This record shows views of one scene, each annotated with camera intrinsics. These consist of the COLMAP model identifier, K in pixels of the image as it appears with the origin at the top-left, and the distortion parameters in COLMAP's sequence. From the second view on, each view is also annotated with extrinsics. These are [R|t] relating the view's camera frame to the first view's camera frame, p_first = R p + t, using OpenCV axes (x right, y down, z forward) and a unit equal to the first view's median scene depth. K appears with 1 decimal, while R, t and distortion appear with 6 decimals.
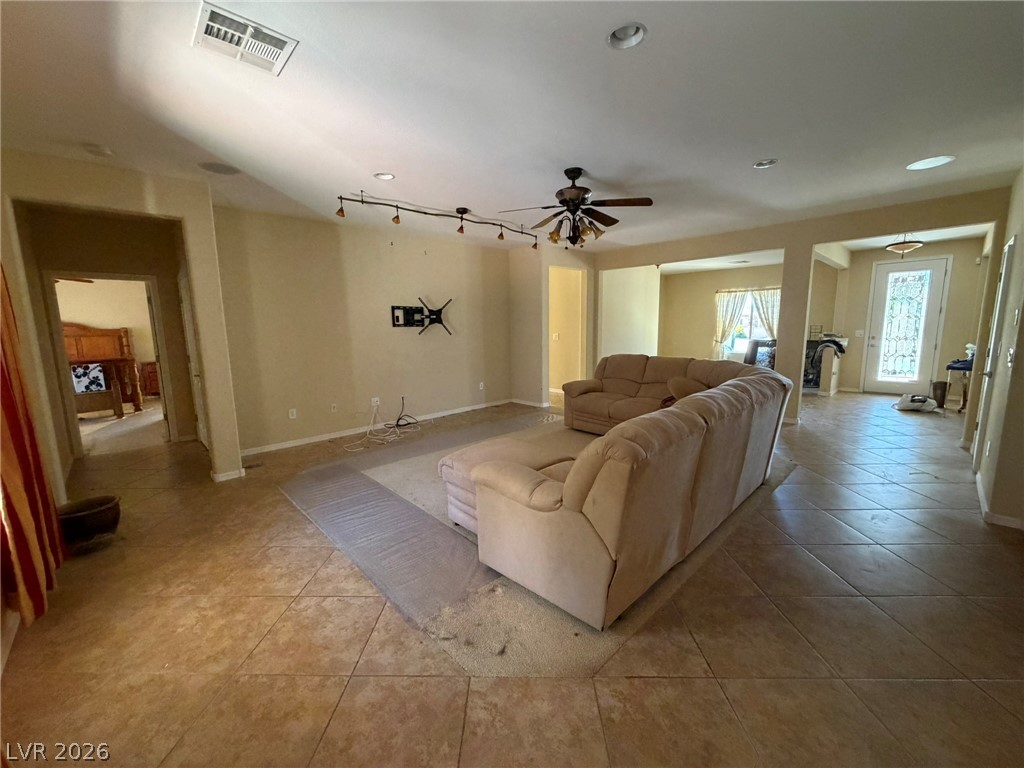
lens RADIAL K [[404.8, 0, 512.0], [0, 404.8, 384.0], [0, 0, 1]] dist [-0.005594, -0.000205]
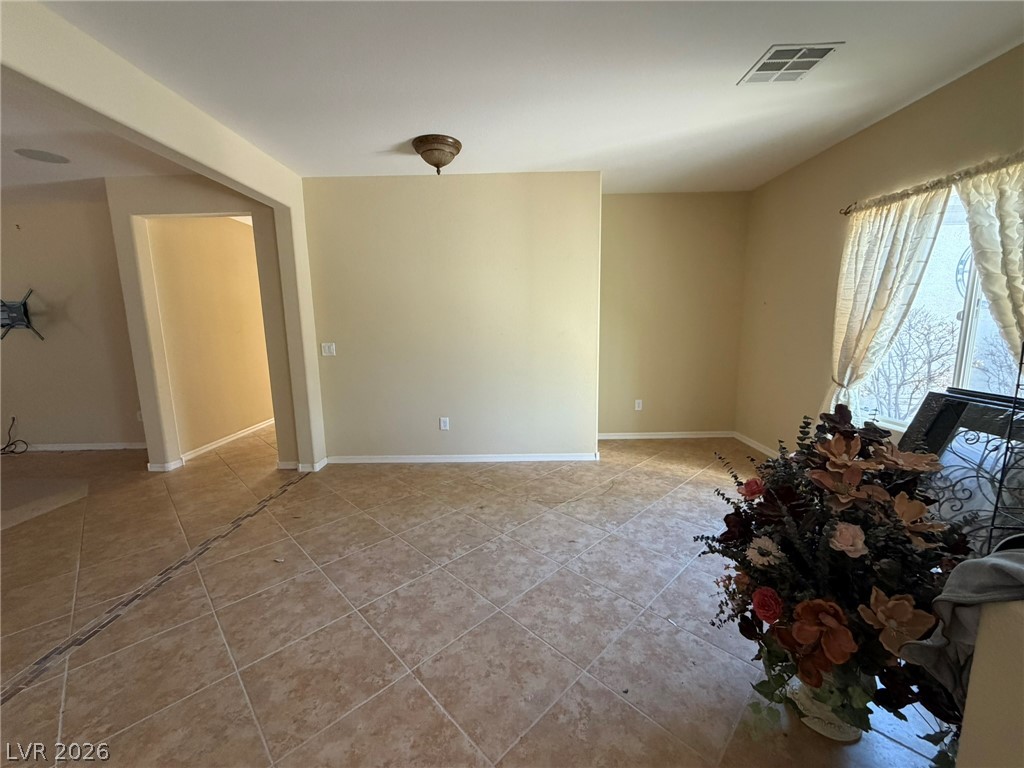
lens RADIAL K [[404.8, 0, 512.0], [0, 404.8, 384.0], [0, 0, 1]] dist [-0.005594, -0.000205]
pose [[0.716690, 0.107184, -0.689106, 0.966690], [-0.099716, 0.993715, 0.050856, -0.169195], [0.690226, 0.032266, 0.722874, 1.111495]]
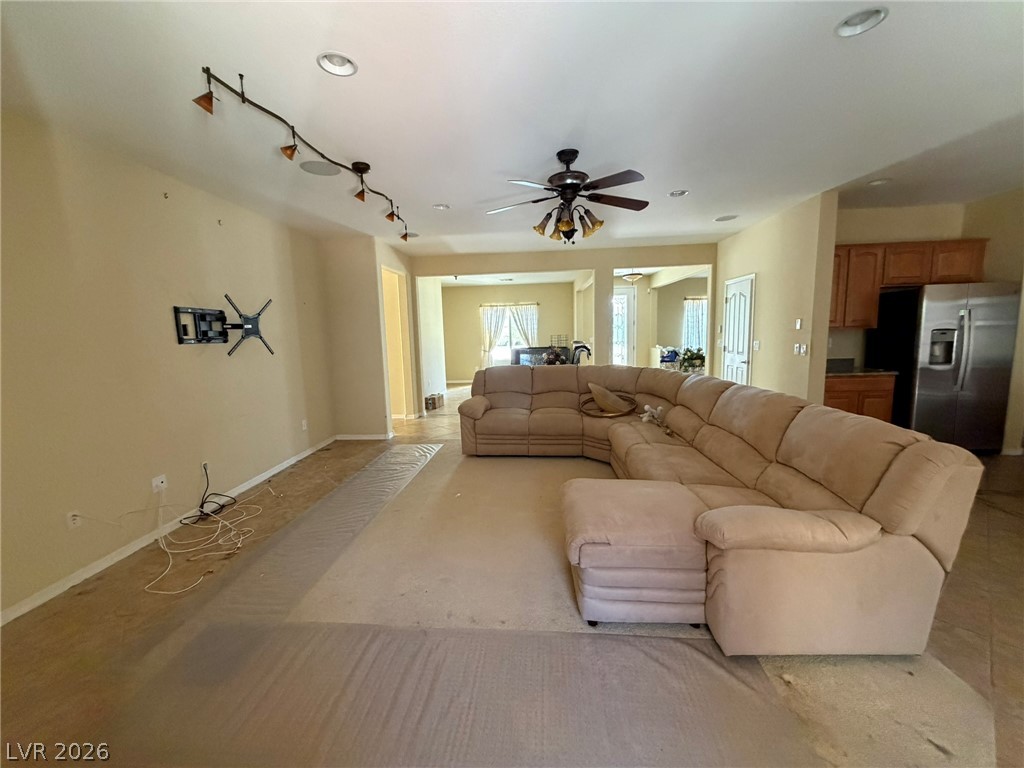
lens RADIAL K [[404.8, 0, 512.0], [0, 404.8, 384.0], [0, 0, 1]] dist [-0.005594, -0.000205]
pose [[0.741851, -0.092453, 0.664161, -0.317160], [0.114291, 0.993391, 0.010624, -0.037744], [-0.660753, 0.068026, 0.747514, 0.271290]]
